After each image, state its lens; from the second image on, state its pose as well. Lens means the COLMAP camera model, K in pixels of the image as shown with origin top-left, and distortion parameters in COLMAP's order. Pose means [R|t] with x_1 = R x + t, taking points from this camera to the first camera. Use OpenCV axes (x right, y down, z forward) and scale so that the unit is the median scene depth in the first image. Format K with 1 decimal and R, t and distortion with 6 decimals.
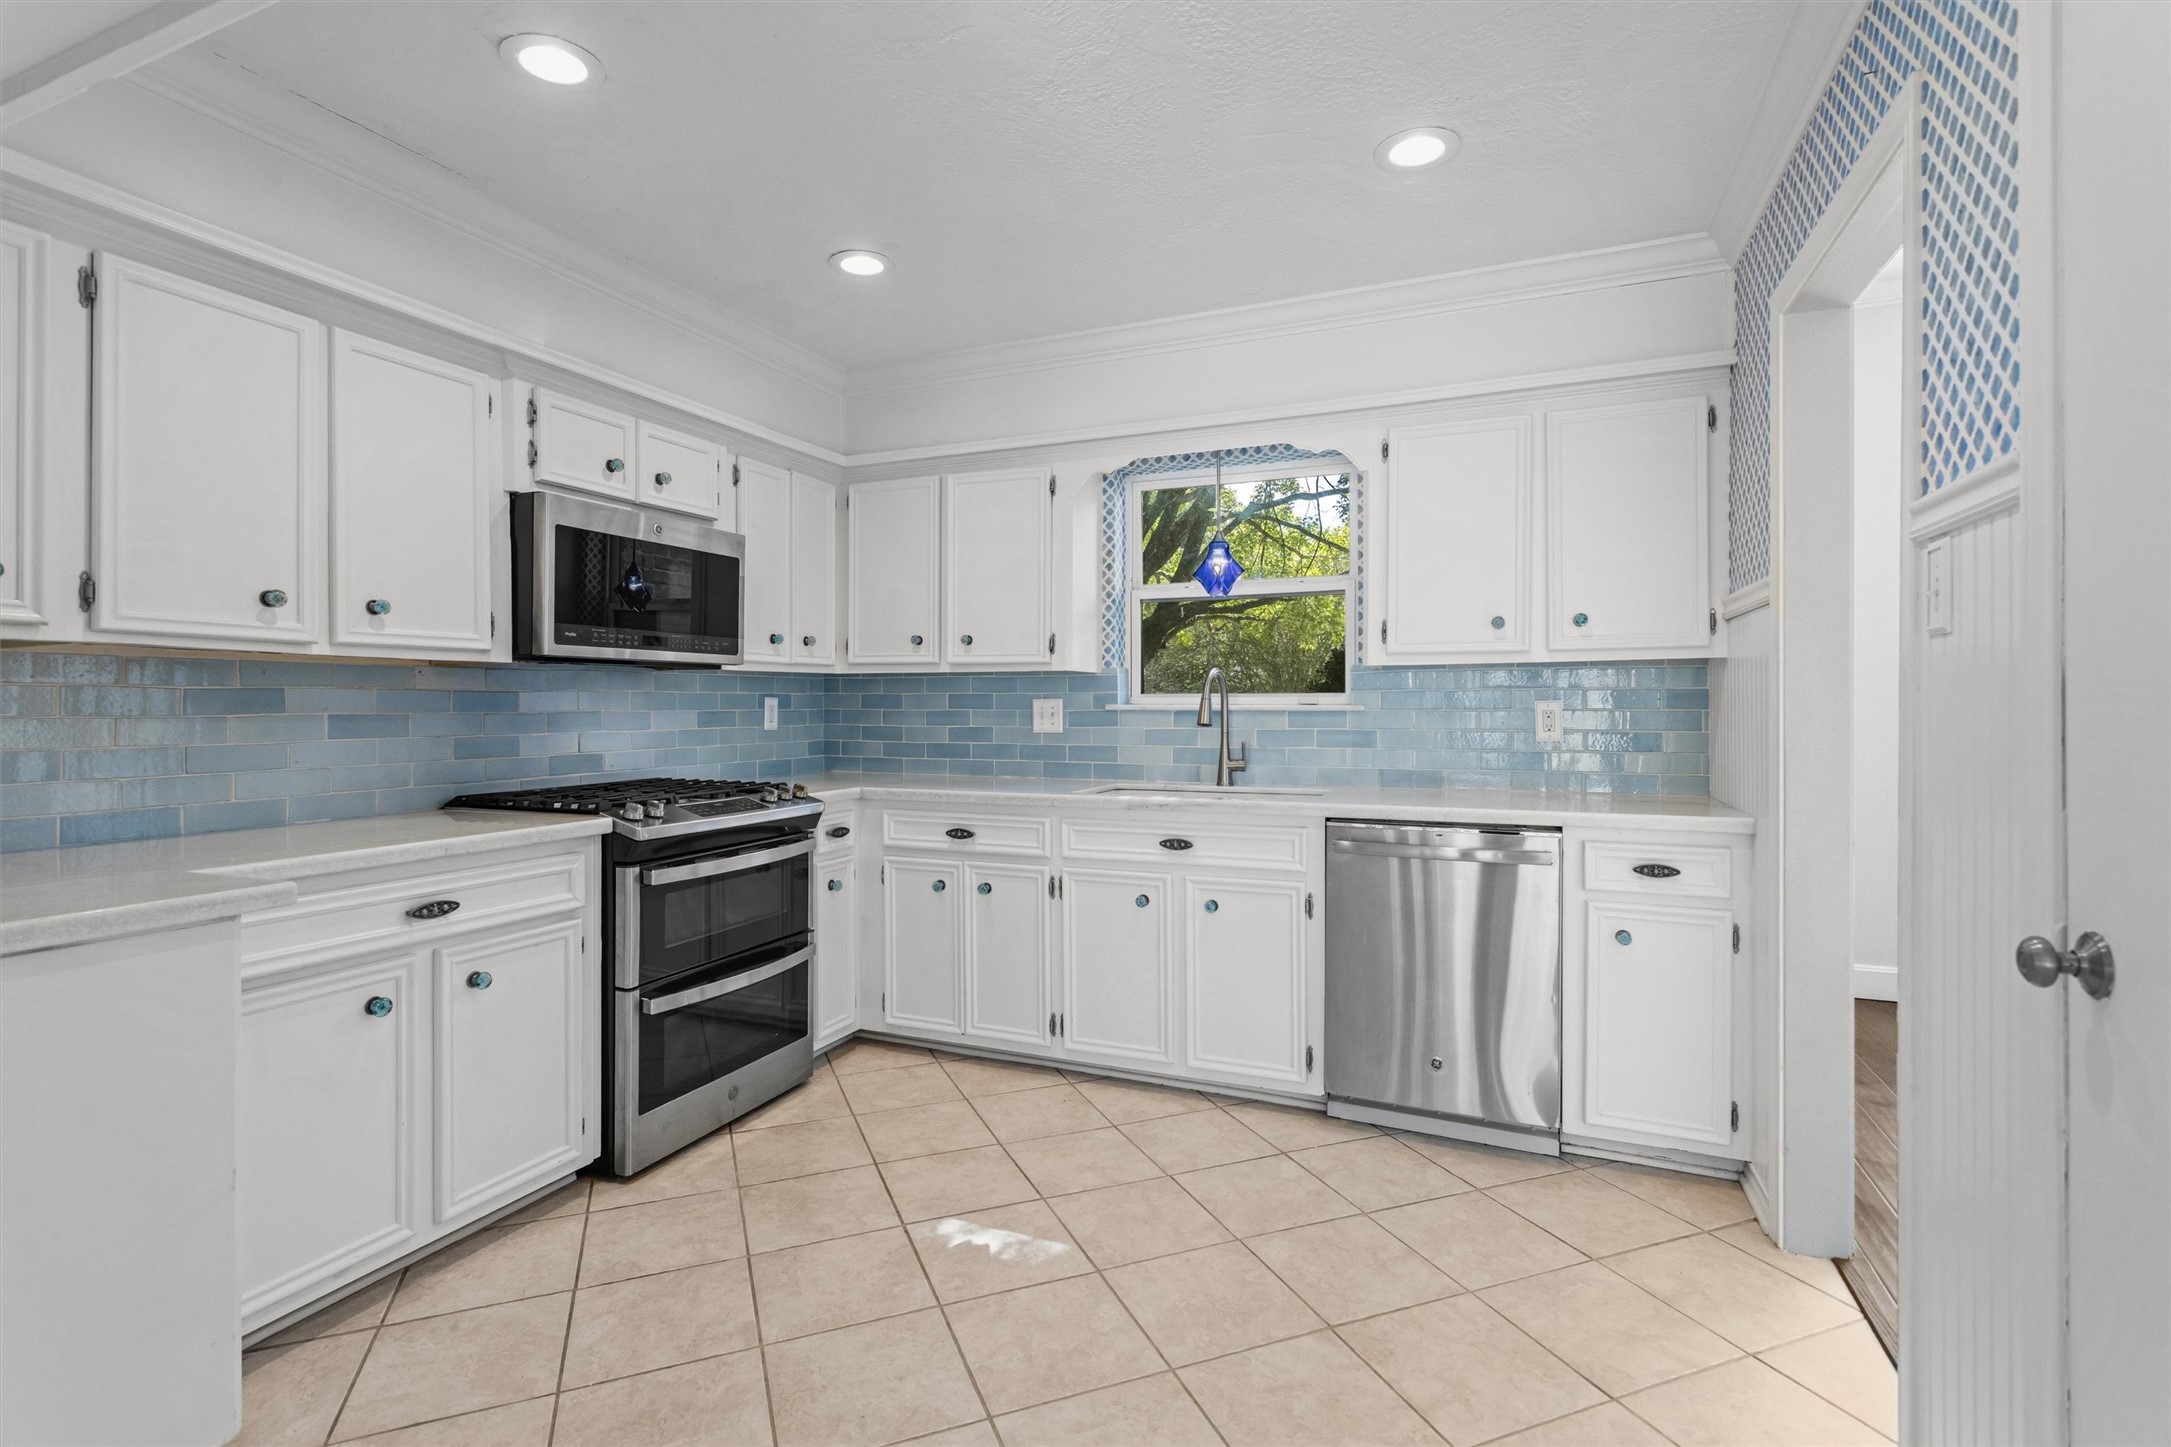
lens RADIAL K [[1017.4, 0, 1082.9], [0, 1017.4, 701.4], [0, 0, 1]] dist [-0.000951, 0.001115]
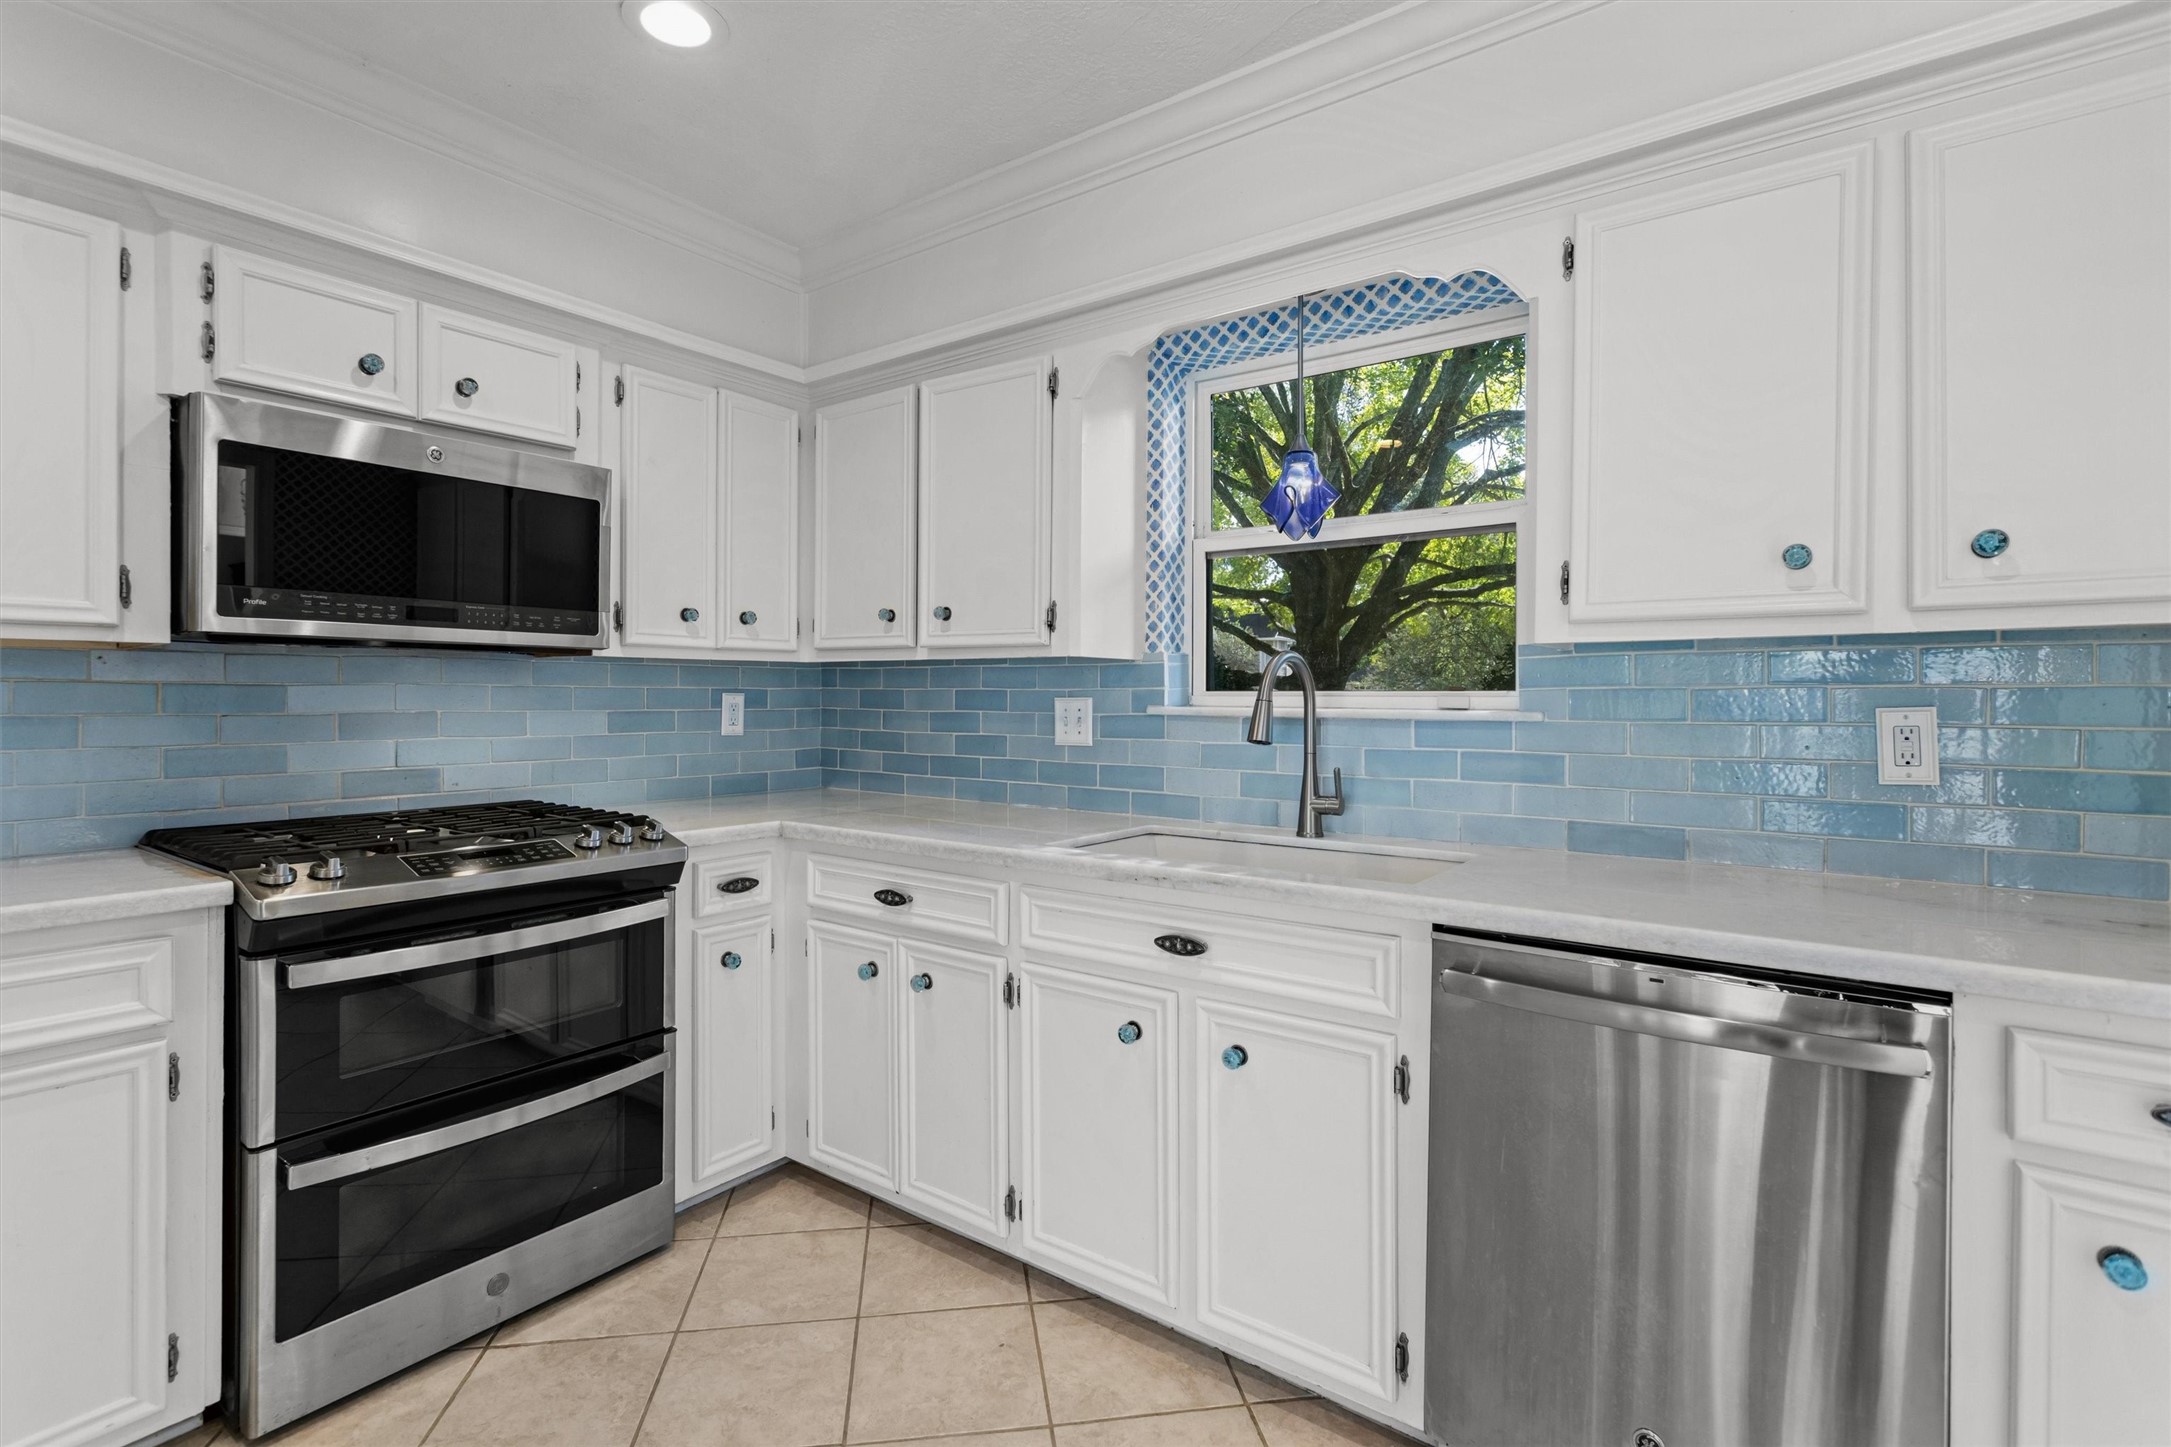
lens RADIAL K [[1017.1, 0, 1081.6], [0, 1017.1, 696.5], [0, 0, 1]] dist [0.001565, -0.000115]
pose [[0.972324, 0.005310, -0.233575, 0.165362], [-0.005006, 0.999986, 0.001891, -0.005416], [0.233581, -0.000670, 0.972337, 0.387919]]
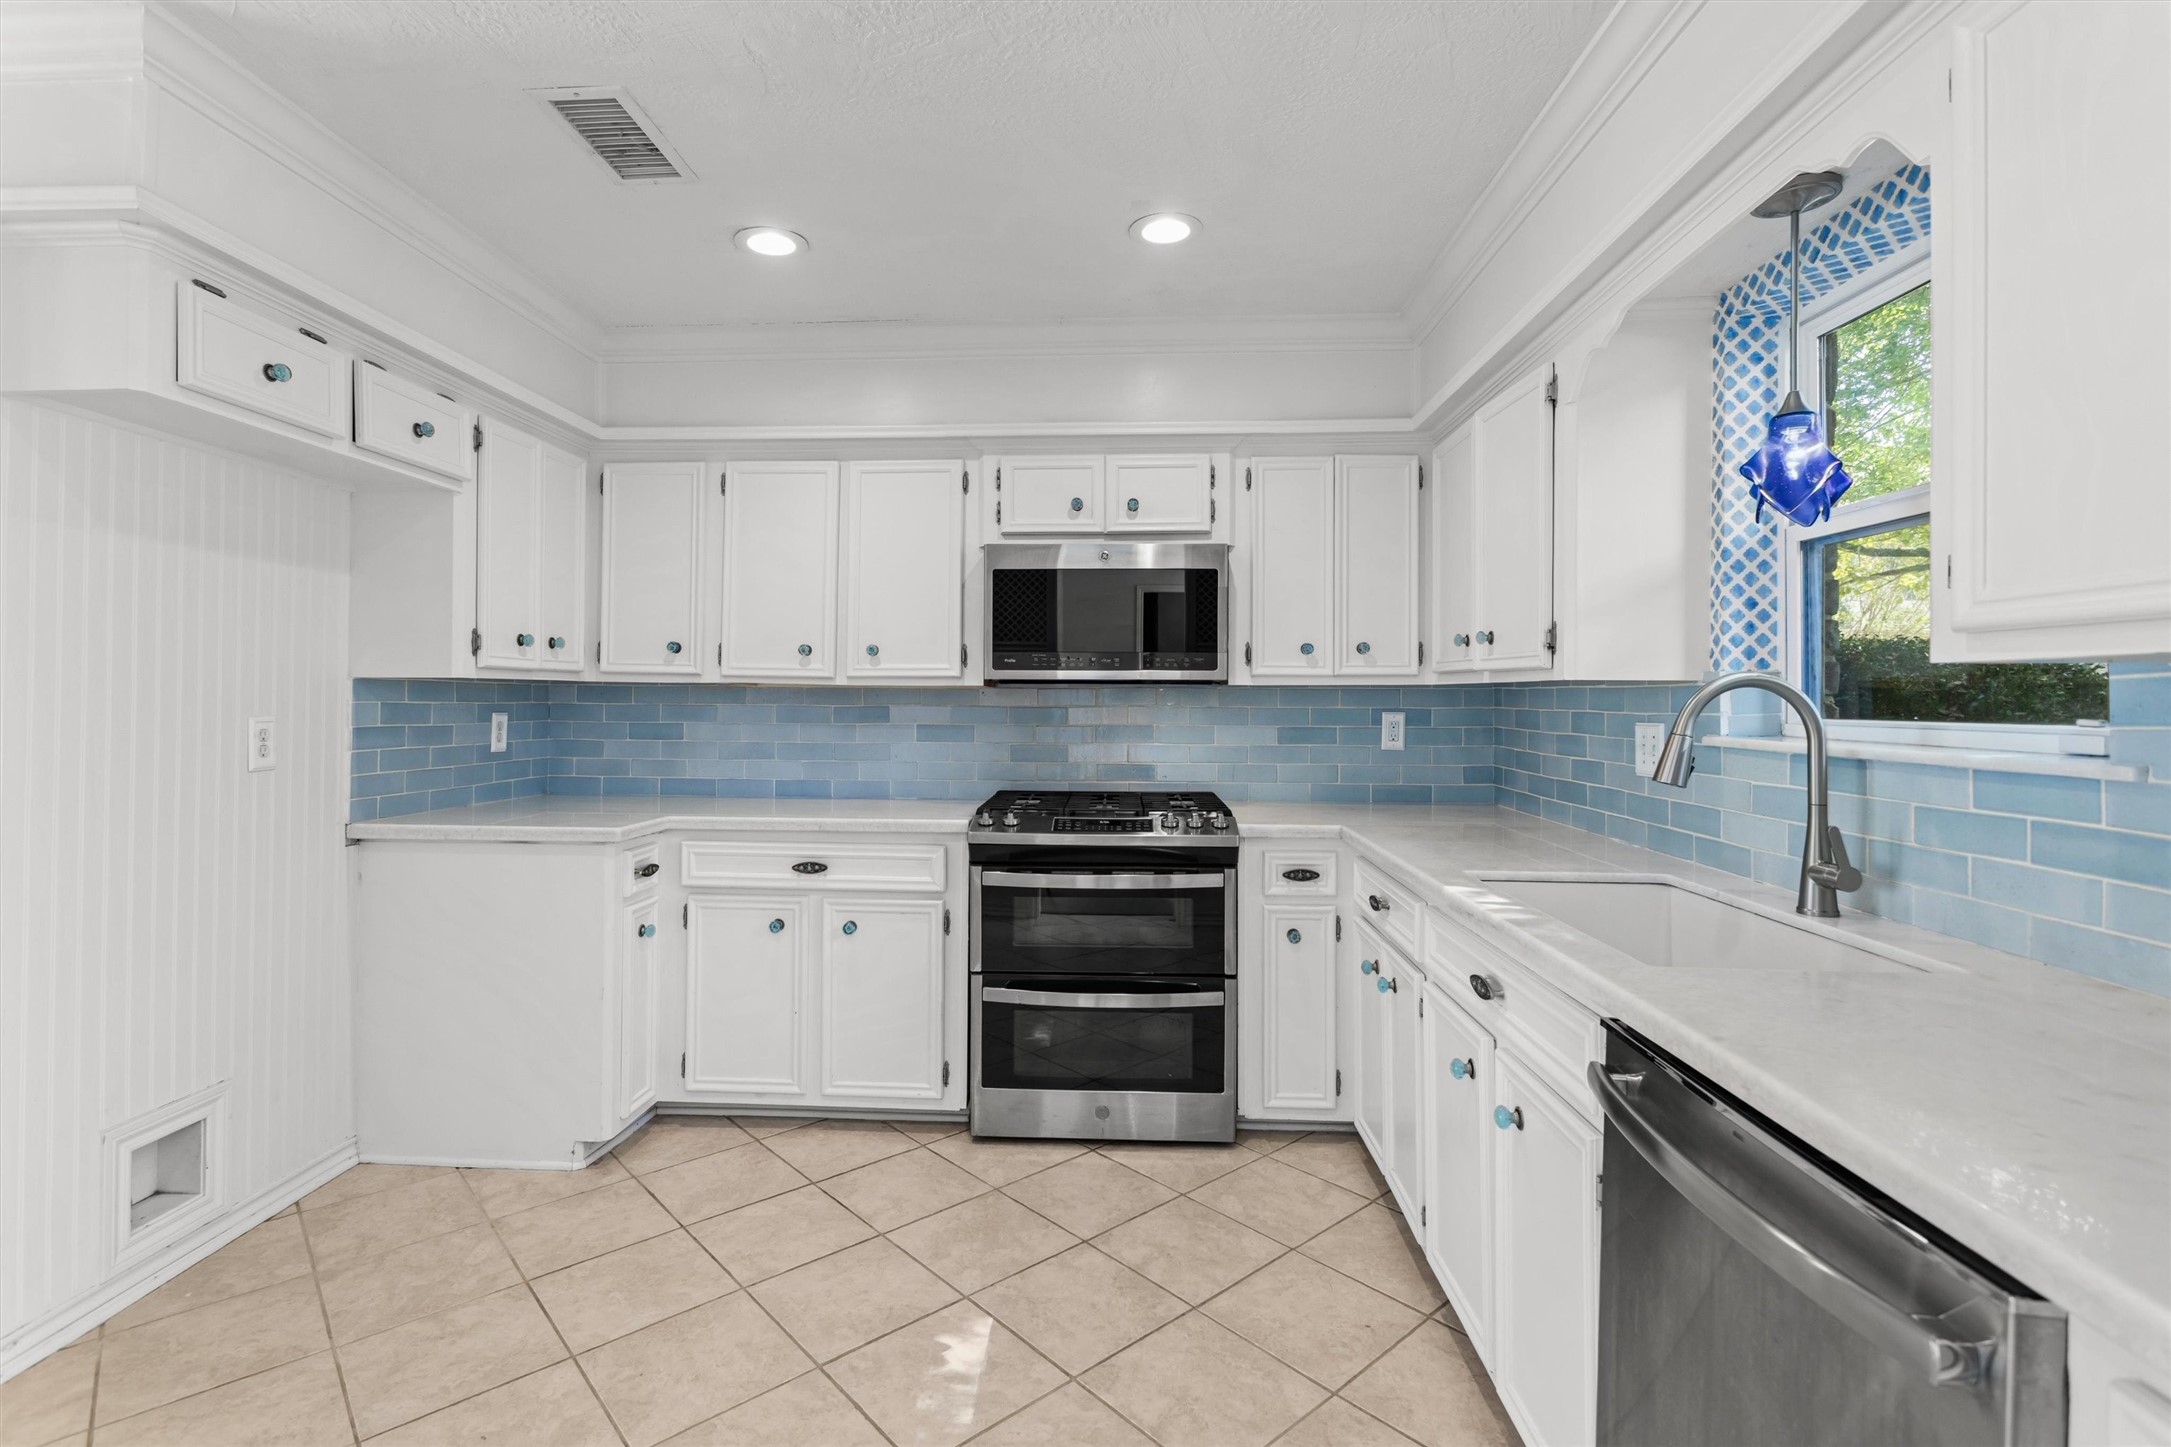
lens RADIAL K [[1020.3, 0, 1077.3], [0, 1020.3, 691.6], [0, 0, 1]] dist [0.000778, 0.000651]
pose [[0.343801, -0.002845, -0.939038, 0.525289], [-0.003954, 0.999982, -0.004477, -0.021283], [0.939034, 0.005252, 0.343784, 0.559499]]
